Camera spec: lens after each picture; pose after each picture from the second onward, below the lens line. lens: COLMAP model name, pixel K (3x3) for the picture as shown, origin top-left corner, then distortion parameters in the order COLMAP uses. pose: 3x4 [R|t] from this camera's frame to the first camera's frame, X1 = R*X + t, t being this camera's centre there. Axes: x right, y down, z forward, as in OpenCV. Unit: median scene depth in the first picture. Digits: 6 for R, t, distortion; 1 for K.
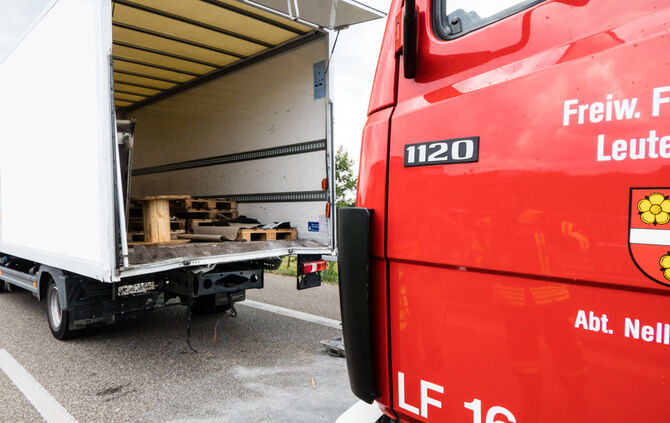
lens RADIAL K [[466.4, 0, 335.8], [0, 466.4, 210.3], [0, 0, 1]] dist [-0.007871, -0.007166]
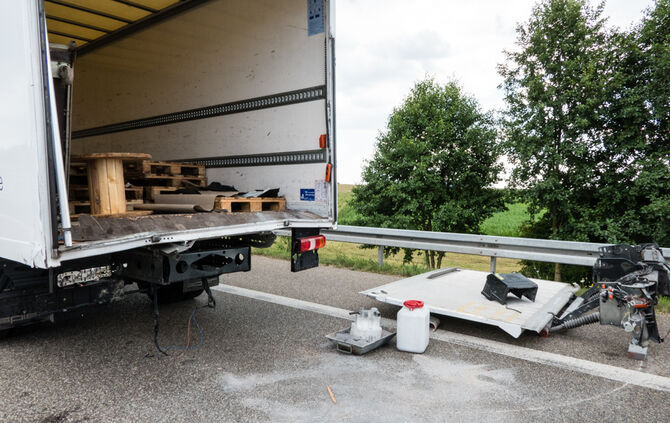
lens RADIAL K [[466.4, 0, 334.5], [0, 466.4, 212.5], [0, 0, 1]] dist [-0.007871, -0.007166]
pose [[0.994722, -0.004447, 0.102508, -0.093074], [-0.000852, 0.998668, 0.051593, 0.026810], [-0.102601, -0.051408, 0.993393, 0.200655]]
